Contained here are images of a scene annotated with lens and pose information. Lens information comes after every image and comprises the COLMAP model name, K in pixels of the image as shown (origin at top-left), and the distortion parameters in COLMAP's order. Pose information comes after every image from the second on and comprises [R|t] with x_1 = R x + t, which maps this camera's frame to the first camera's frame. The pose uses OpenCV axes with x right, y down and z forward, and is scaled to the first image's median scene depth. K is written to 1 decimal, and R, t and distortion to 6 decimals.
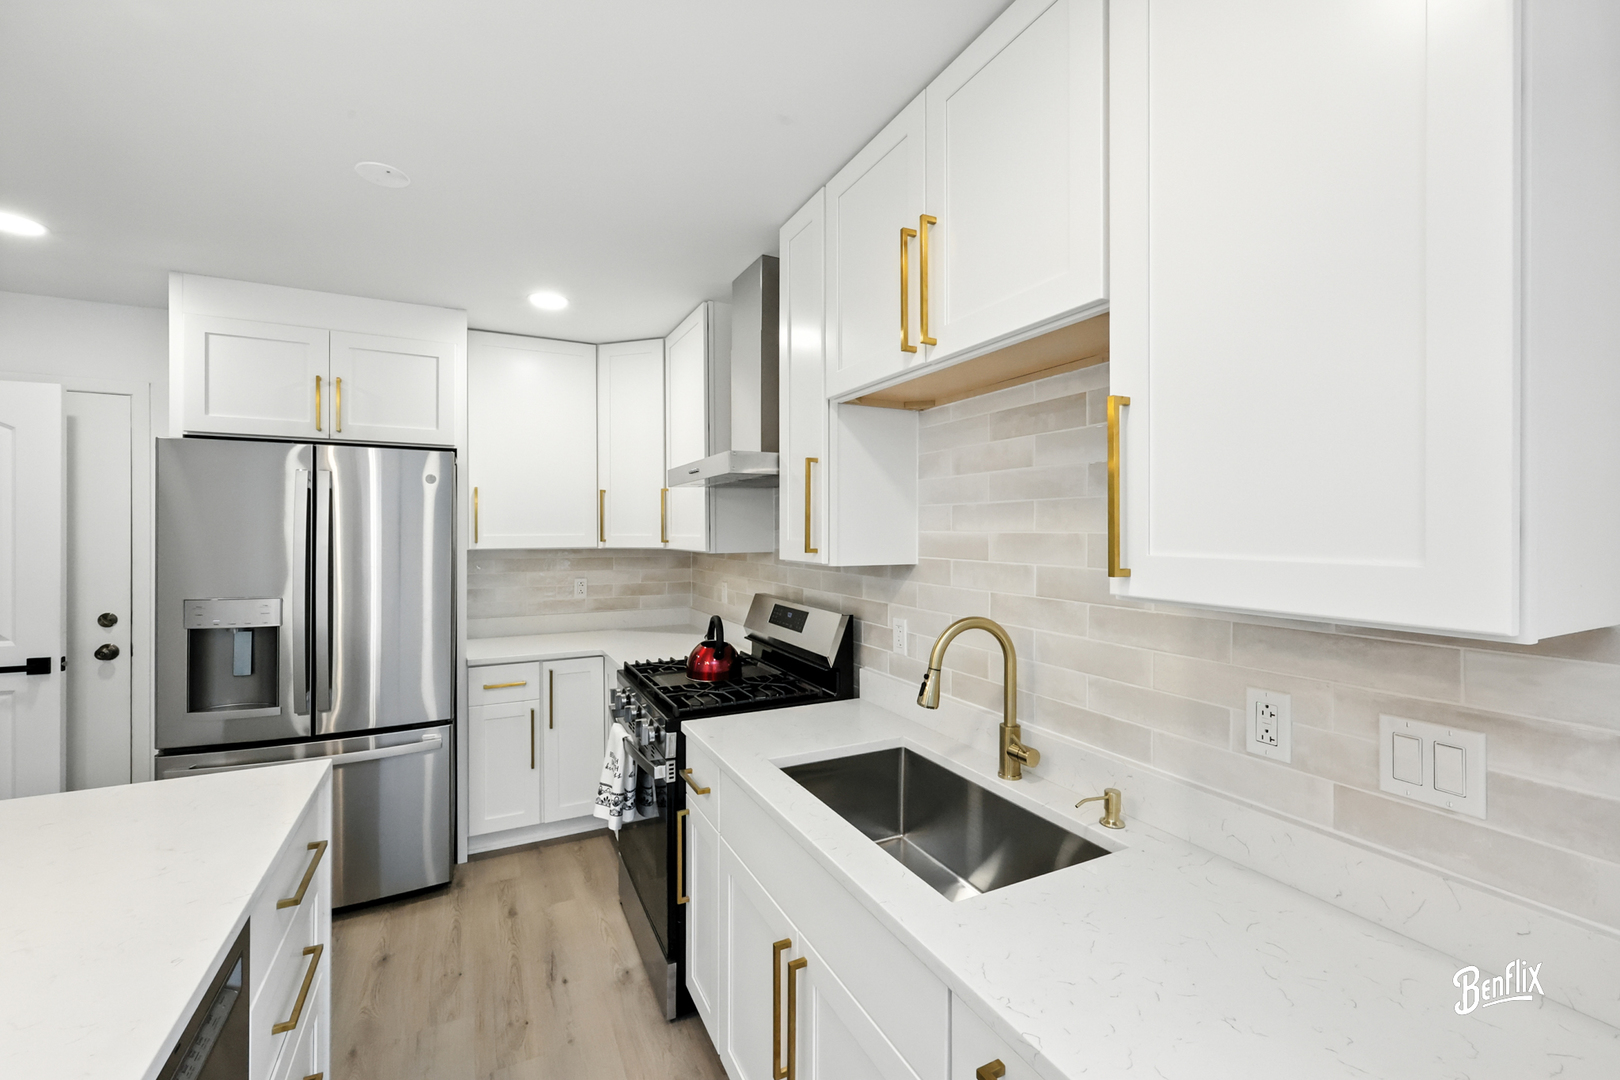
lens RADIAL K [[665.6, 0, 806.2], [0, 665.6, 528.2], [0, 0, 1]] dist [-0.000271, 0.000160]
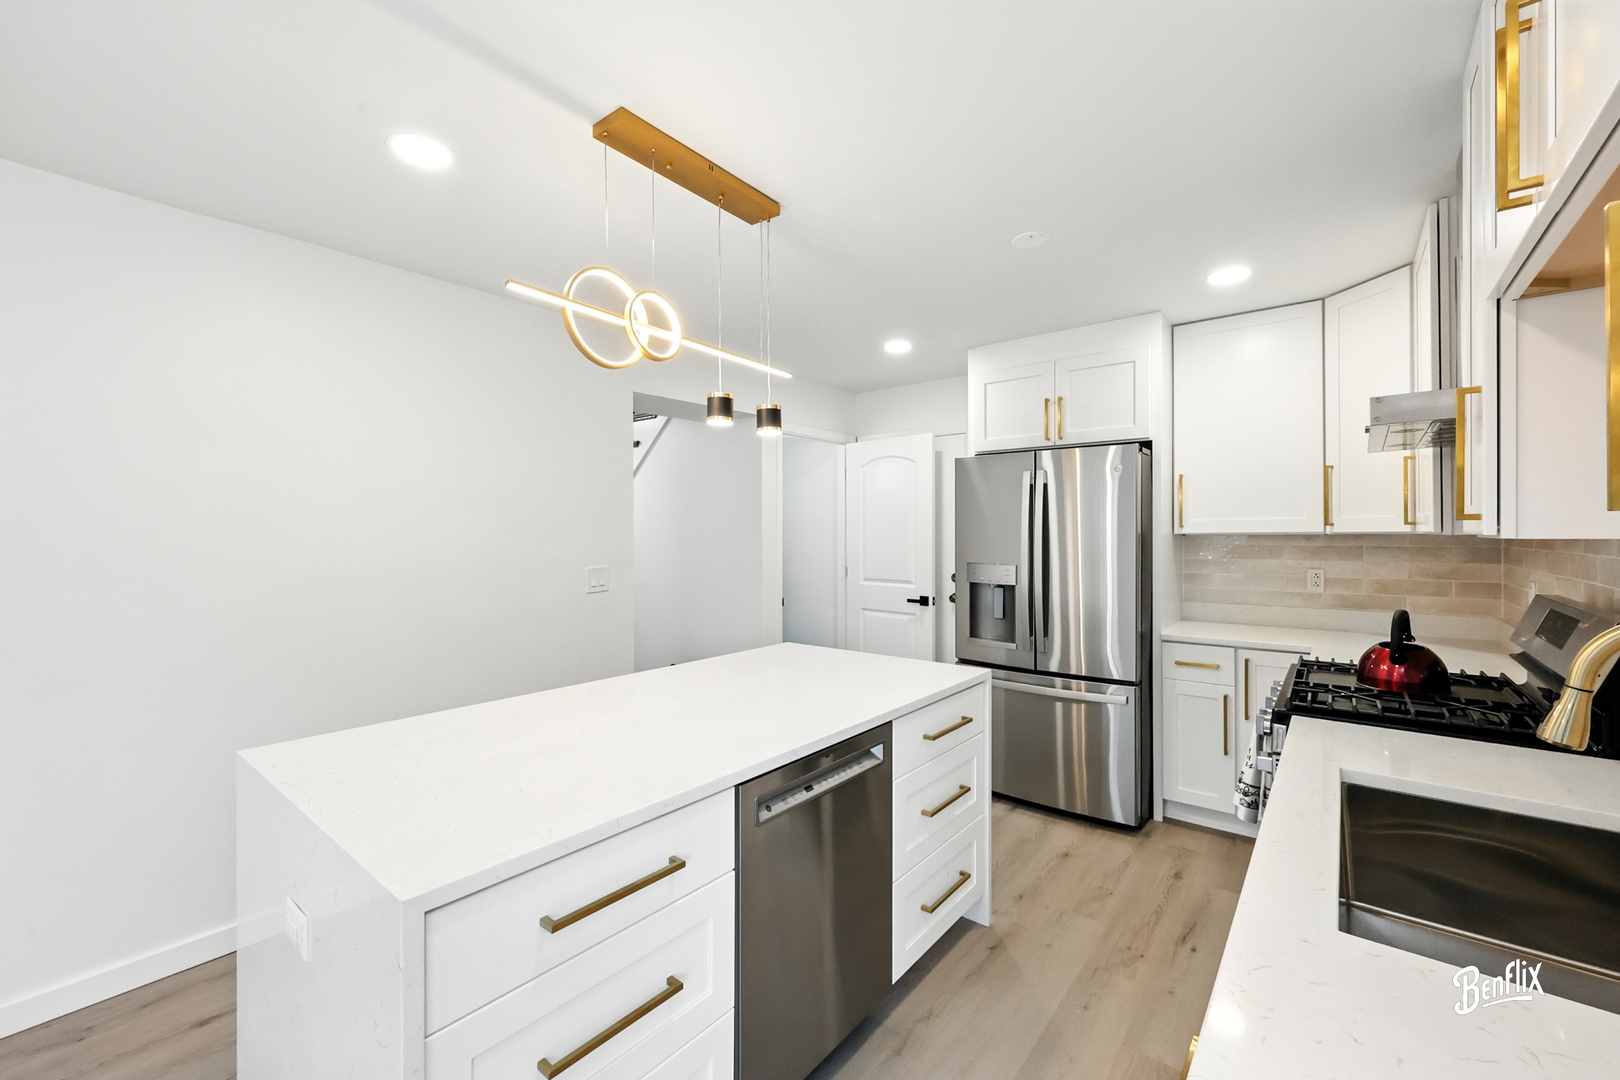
lens RADIAL K [[665.6, 0, 802.1], [0, 665.6, 530.0], [0, 0, 1]] dist [-0.000271, 0.000160]
pose [[0.400032, -0.007187, -0.916473, 0.275158], [0.006866, 0.999965, -0.004845, 0.033109], [0.916476, -0.004354, 0.400067, 0.039044]]
